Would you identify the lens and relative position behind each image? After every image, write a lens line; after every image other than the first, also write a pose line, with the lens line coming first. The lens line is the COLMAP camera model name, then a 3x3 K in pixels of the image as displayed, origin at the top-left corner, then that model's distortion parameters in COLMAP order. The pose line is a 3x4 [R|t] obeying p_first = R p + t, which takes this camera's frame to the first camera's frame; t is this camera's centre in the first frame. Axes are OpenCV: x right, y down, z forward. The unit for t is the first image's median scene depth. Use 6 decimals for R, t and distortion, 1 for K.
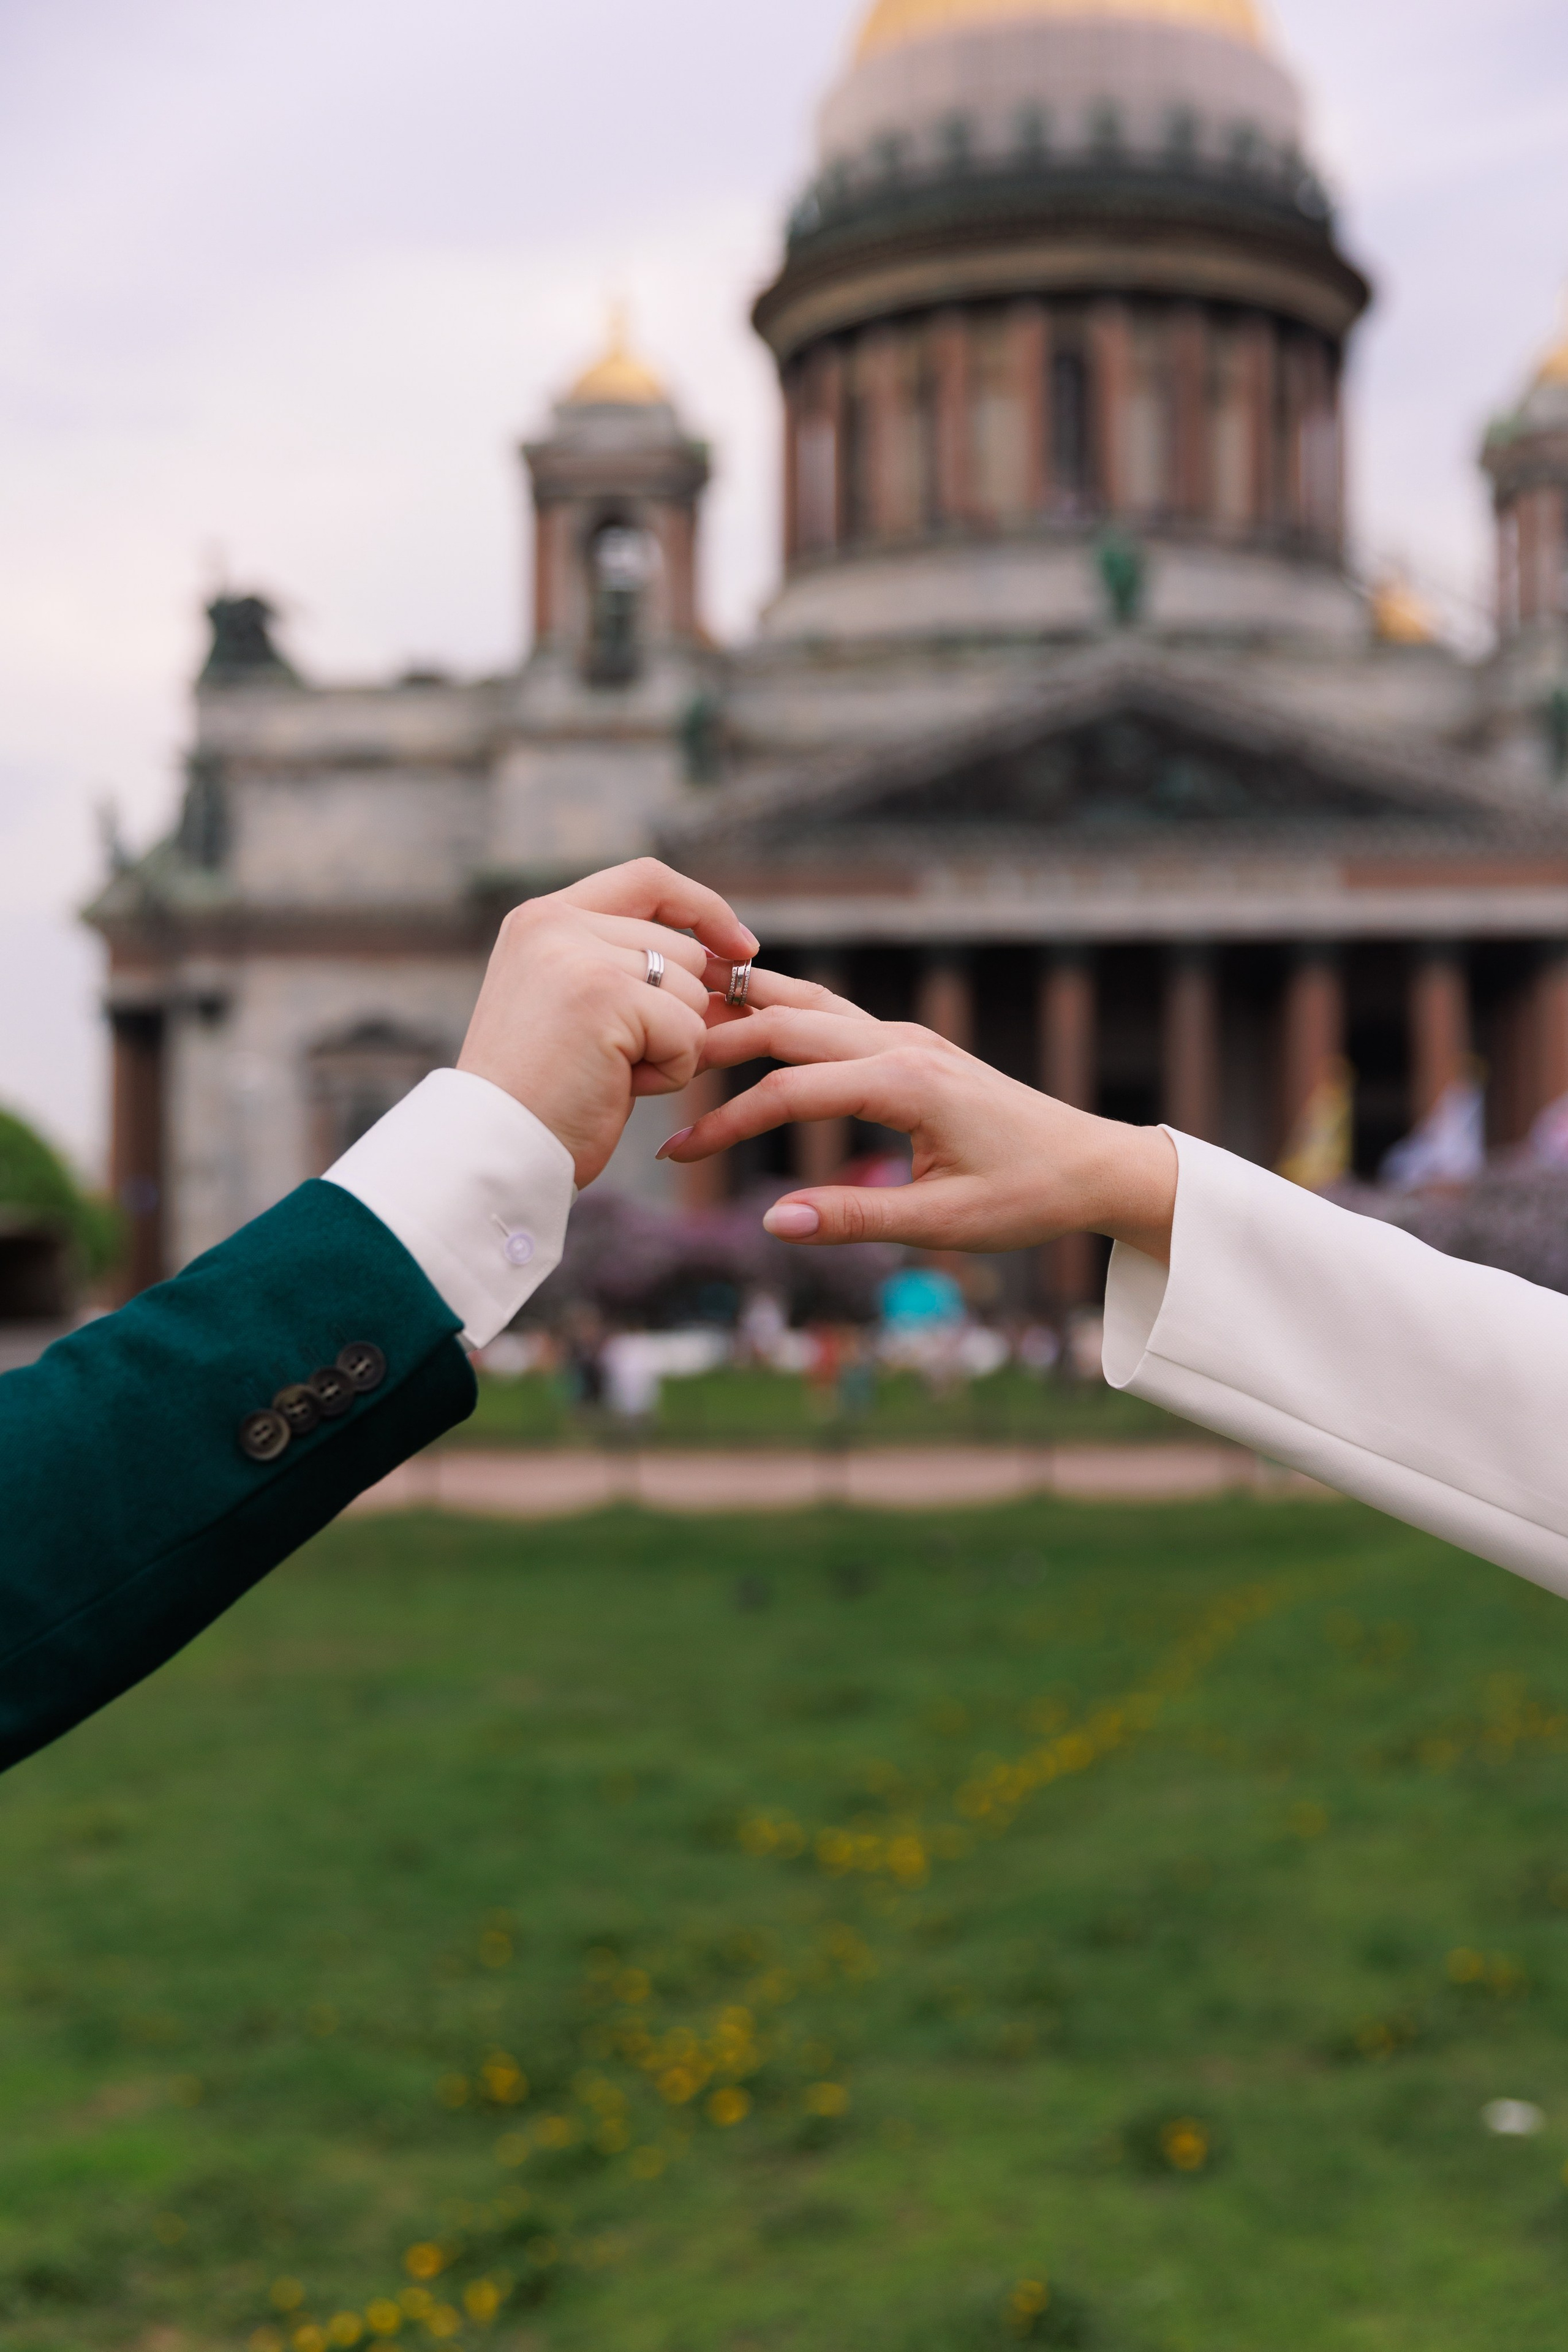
lens RADIAL K [[3484.9, 0, 784.0], [0, 3484.9, 1176.0], [0, 0, 1]] dist [0.024781, -0.012171]
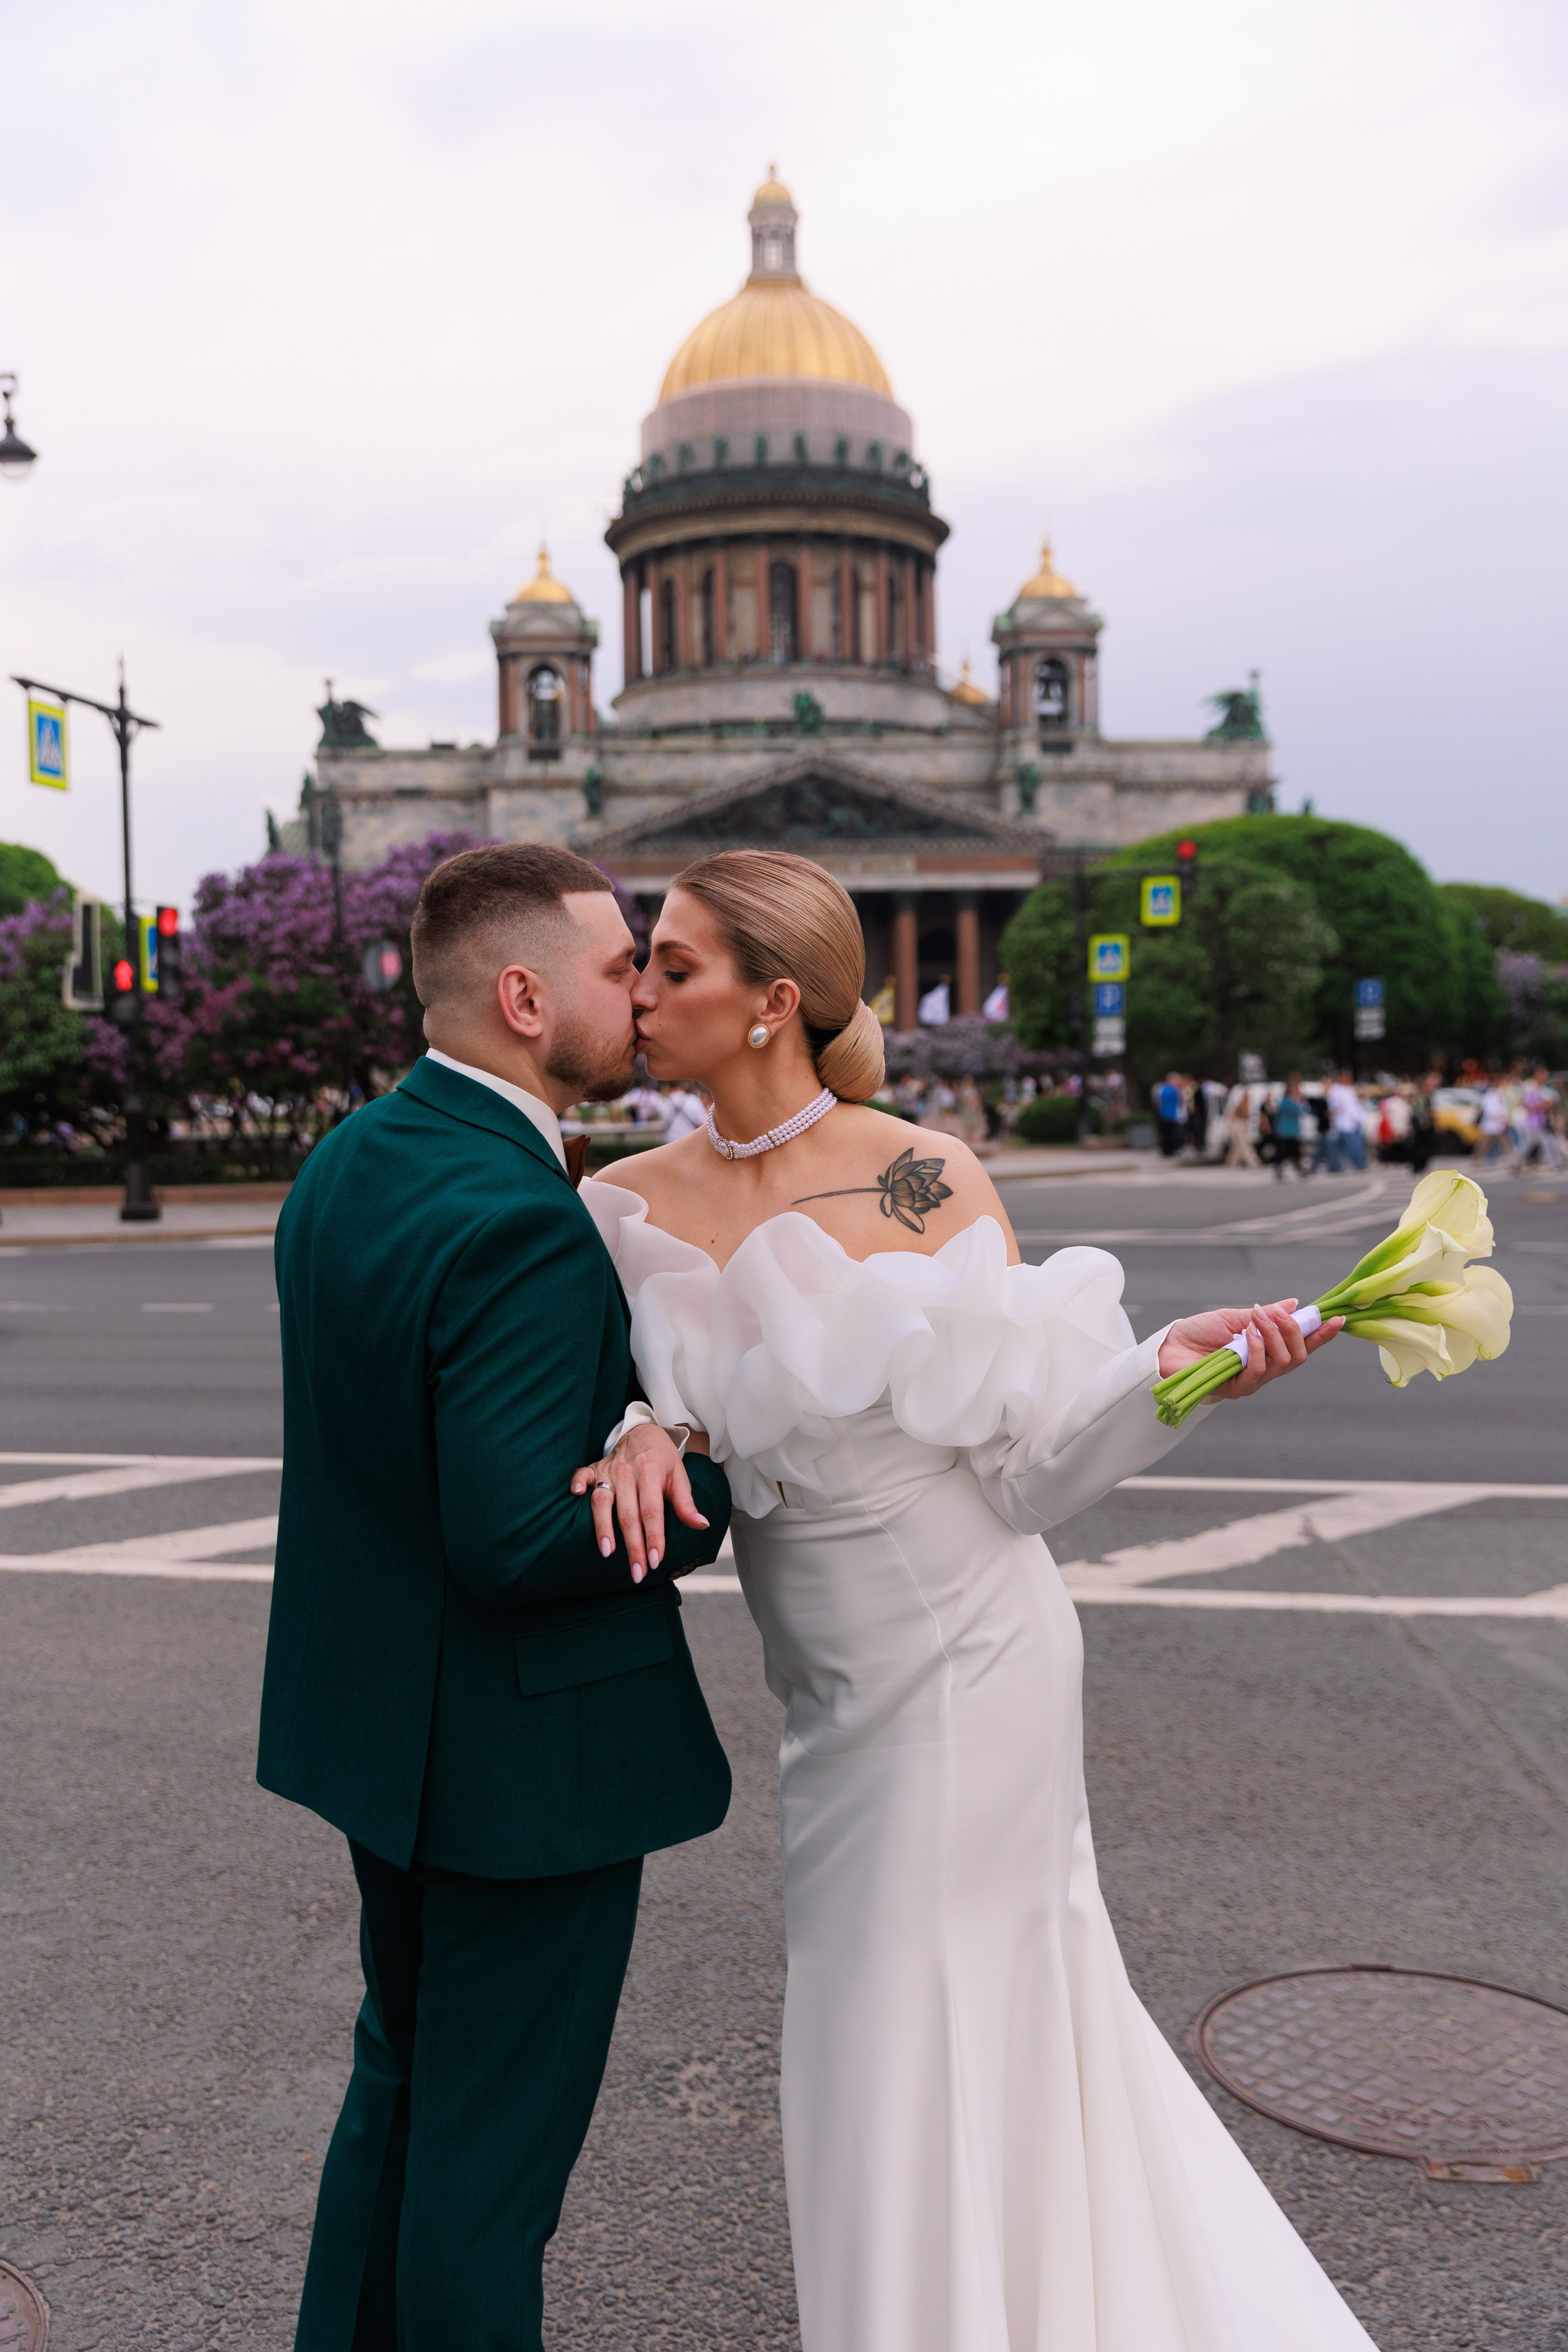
lens RADIAL K [[2350.8, 0, 784.0], [0, 2350.8, 1176.0], [0, 0, 1]] dist [0.003163, 0.000890]
pose [[0.996878, -0.013825, 0.077732, -0.020370], [0.008335, 0.997476, 0.070509, -0.000746], [-0.078511, -0.069641, 0.994478, -0.284082]]
